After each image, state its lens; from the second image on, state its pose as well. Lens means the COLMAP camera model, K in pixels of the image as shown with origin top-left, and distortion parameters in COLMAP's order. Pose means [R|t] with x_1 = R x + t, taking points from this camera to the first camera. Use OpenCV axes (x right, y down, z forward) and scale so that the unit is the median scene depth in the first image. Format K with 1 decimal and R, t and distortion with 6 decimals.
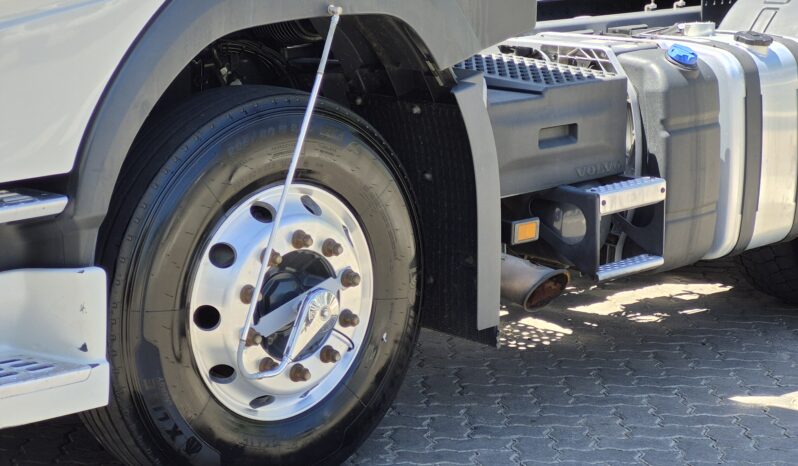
lens RADIAL K [[1791.2, 0, 399.0], [0, 1791.2, 233.0], [0, 0, 1]] dist [-0.007658, 0.118427]
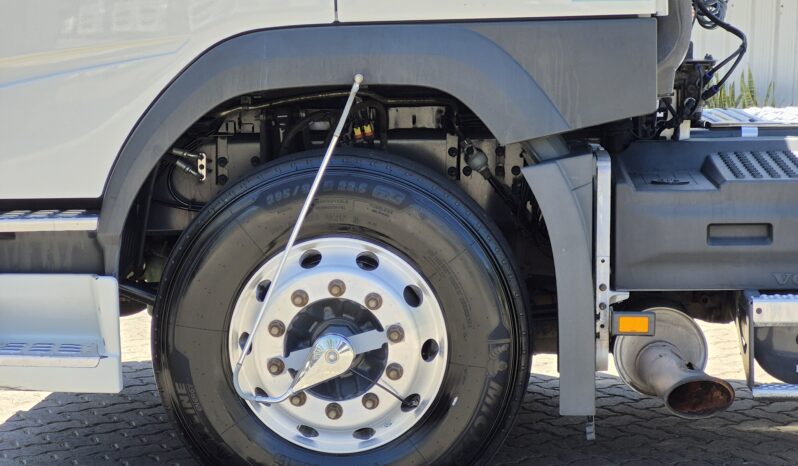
lens RADIAL K [[1791.2, 0, 399.0], [0, 1791.2, 233.0], [0, 0, 1]] dist [-0.007658, 0.118427]
pose [[0.627668, 0.086353, -0.773677, 0.823555], [-0.142393, 0.989797, -0.005045, -0.029960], [0.765348, 0.113333, 0.633560, 0.339636]]
